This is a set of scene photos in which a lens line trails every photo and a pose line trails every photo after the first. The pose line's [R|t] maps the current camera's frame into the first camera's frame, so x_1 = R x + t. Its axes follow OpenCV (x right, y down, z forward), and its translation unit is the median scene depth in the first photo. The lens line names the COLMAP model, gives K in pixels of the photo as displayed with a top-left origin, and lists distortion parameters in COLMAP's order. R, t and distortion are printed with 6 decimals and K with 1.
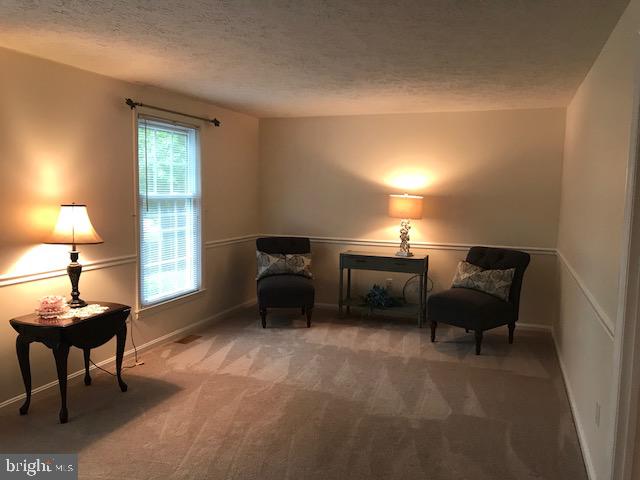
lens RADIAL K [[526.6, 0, 320.6], [0, 526.6, 238.6], [0, 0, 1]] dist [0.042131, -0.073362]
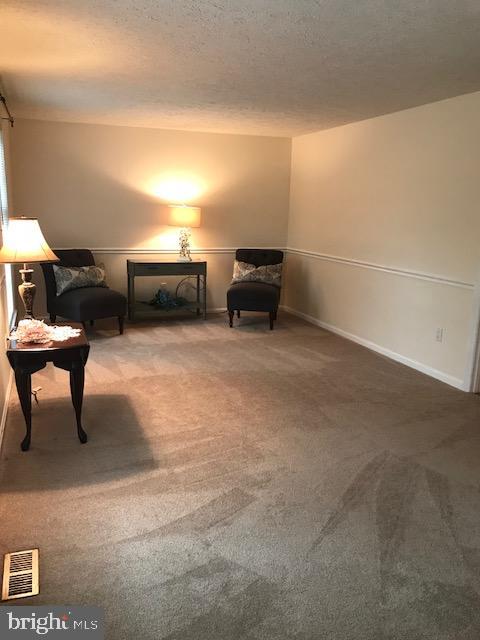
lens RADIAL K [[526.6, 0, 240.6], [0, 526.6, 321.2], [0, 0, 1]] dist [0.042131, -0.073362]
pose [[0.750404, -0.138821, 0.646238, -0.566442], [0.048438, 0.986617, 0.155692, -0.010907], [-0.659203, -0.085529, 0.747085, 0.058157]]
